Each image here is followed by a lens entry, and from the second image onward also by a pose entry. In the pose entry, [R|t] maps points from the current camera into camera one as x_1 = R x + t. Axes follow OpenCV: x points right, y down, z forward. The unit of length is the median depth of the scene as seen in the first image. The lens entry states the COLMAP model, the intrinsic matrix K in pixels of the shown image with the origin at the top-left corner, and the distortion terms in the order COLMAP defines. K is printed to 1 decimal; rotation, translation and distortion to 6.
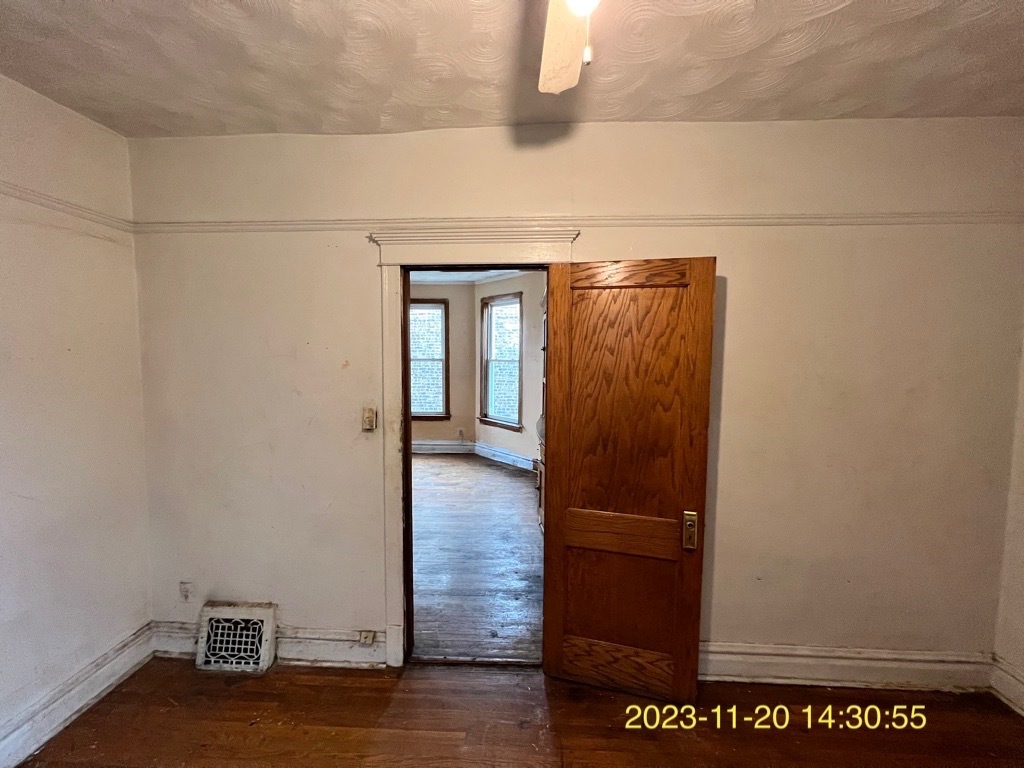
lens RADIAL K [[409.6, 0, 509.1], [0, 409.6, 382.5], [0, 0, 1]] dist [-0.000630, 0.000075]
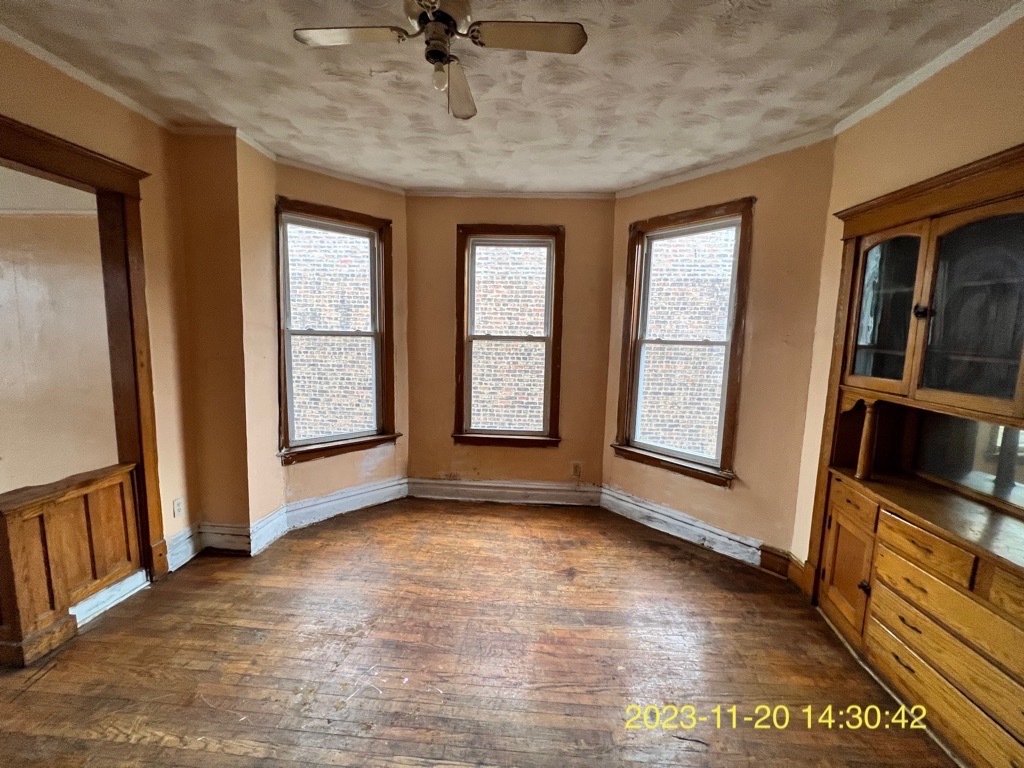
lens RADIAL K [[409.6, 0, 509.1], [0, 409.6, 382.5], [0, 0, 1]] dist [-0.000630, 0.000075]
pose [[0.999714, 0.021882, -0.009661, -0.687003], [-0.021473, 0.998944, 0.040615, -0.057798], [0.010540, -0.040396, 0.999128, 1.459216]]
